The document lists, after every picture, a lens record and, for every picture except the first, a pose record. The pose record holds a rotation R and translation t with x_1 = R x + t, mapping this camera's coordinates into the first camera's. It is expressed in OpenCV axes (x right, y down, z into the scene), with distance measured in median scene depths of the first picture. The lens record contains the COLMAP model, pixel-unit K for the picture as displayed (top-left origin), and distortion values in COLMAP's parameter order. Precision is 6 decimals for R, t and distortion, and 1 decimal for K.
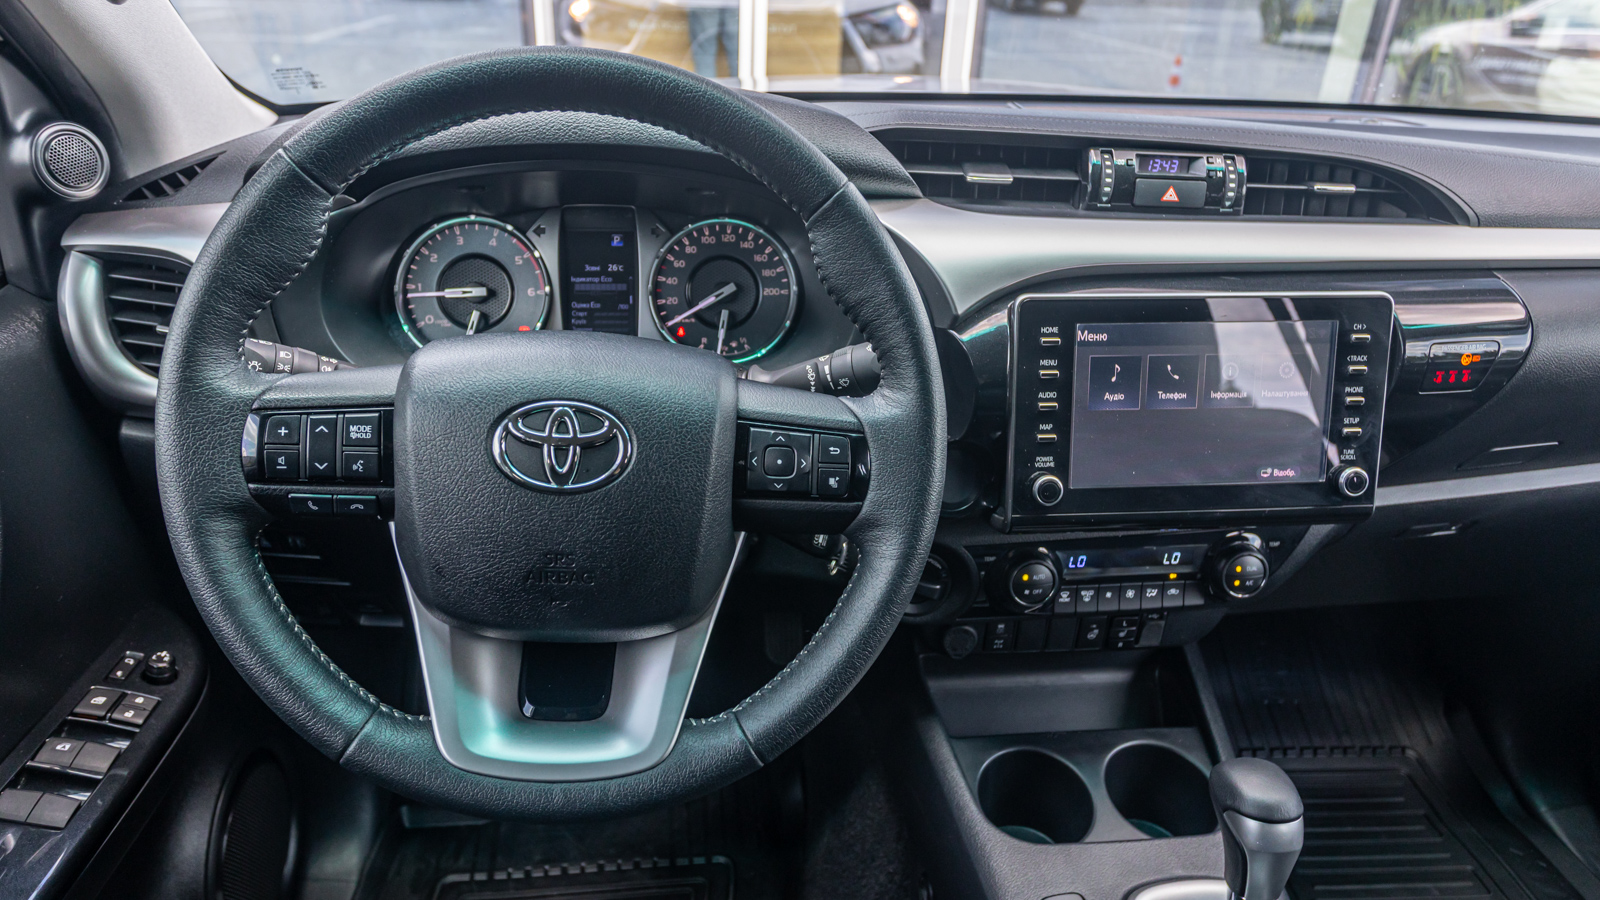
lens RADIAL K [[1027.6, 0, 755.0], [0, 1027.6, 454.4], [0, 0, 1]] dist [-0.008738, 0.000706]
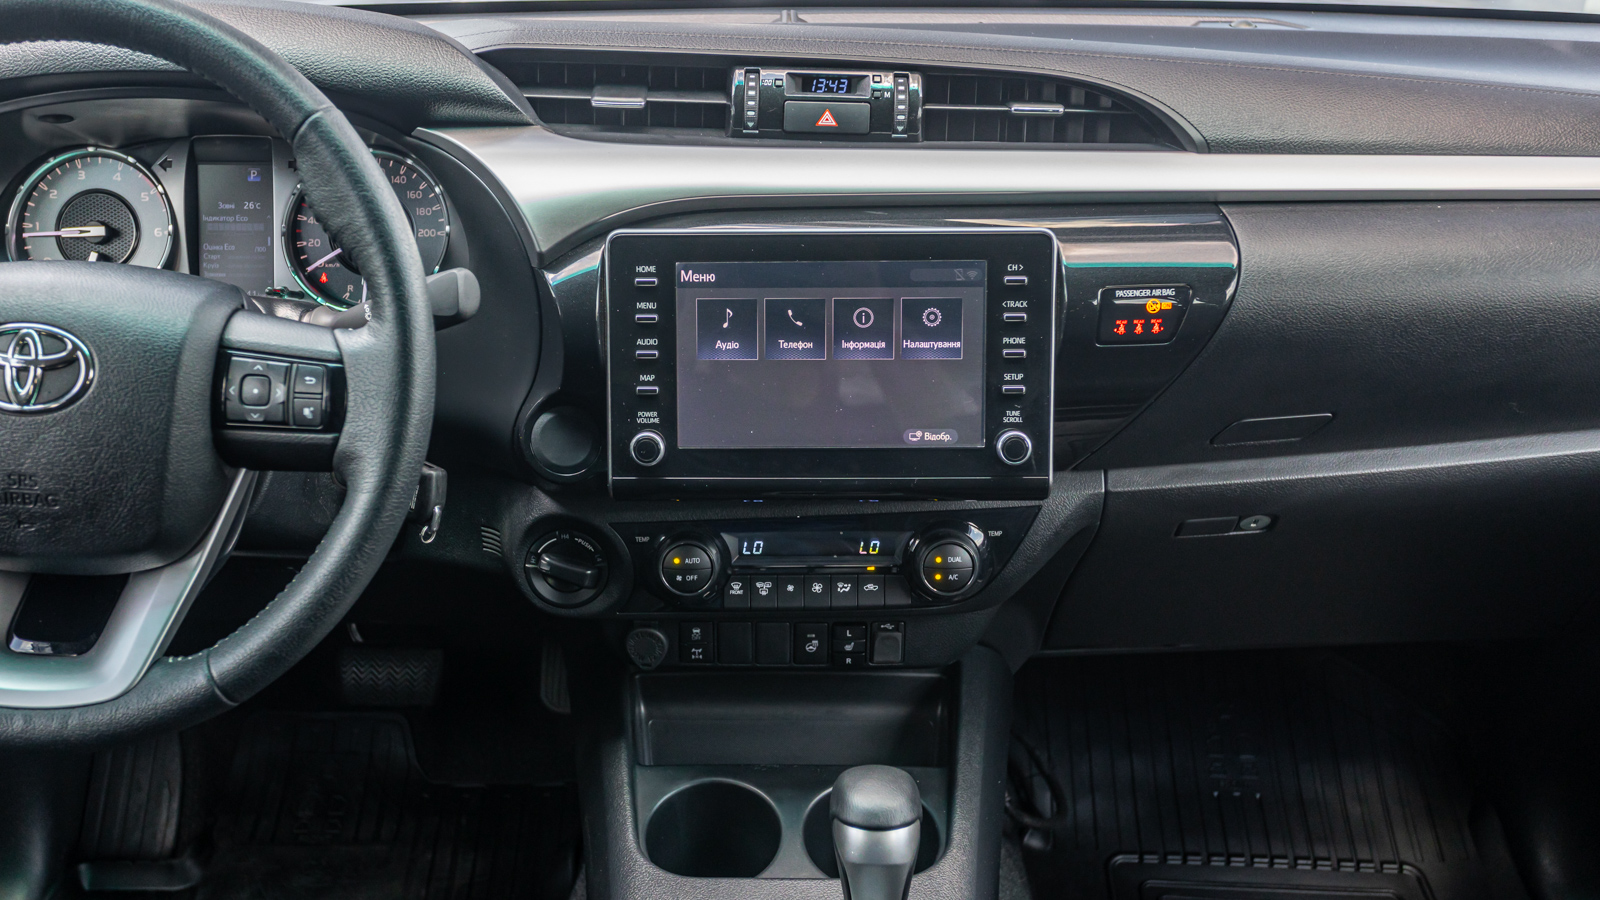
lens RADIAL K [[1592.2, 0, 744.0], [0, 1592.2, 449.0], [0, 0, 1]] dist [0.012325, 0.004858]
pose [[0.992816, 0.016683, -0.118480, 0.513788], [-0.022387, 0.998645, -0.046977, 0.094884], [0.117536, 0.049292, 0.991845, -0.347220]]
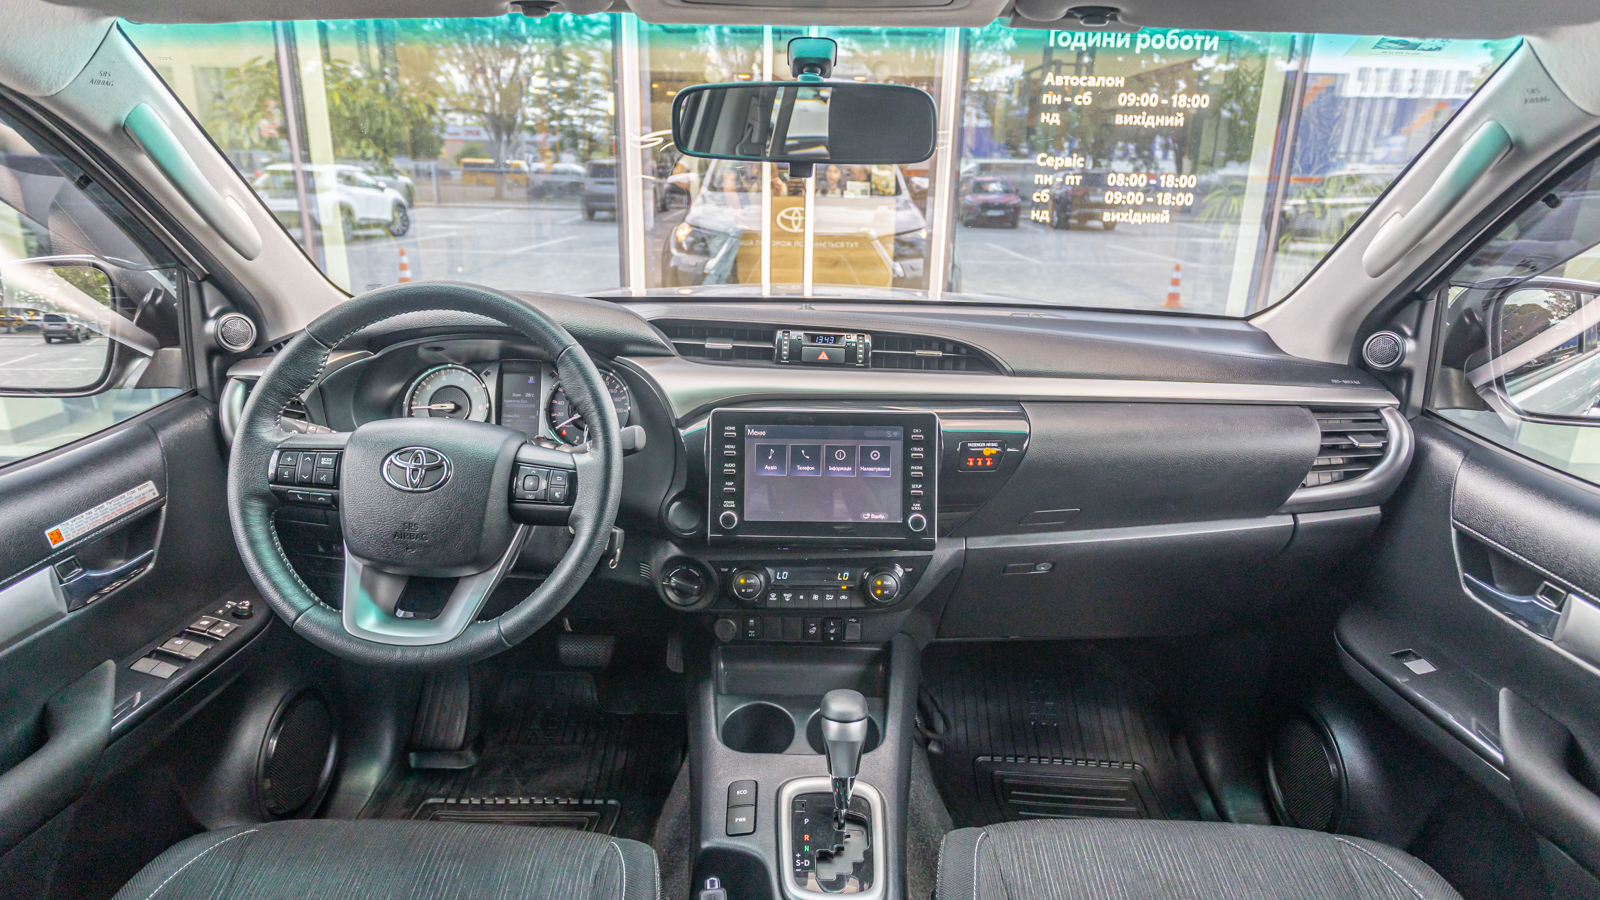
lens RADIAL K [[893.3, 0, 792.2], [0, 893.3, 421.0], [0, 0, 1]] dist [-0.003375, 0.000649]
pose [[0.993624, 0.018335, -0.111246, 0.537118], [-0.039220, 0.981275, -0.188579, 0.145916], [0.105706, 0.191739, 0.975737, -0.472174]]
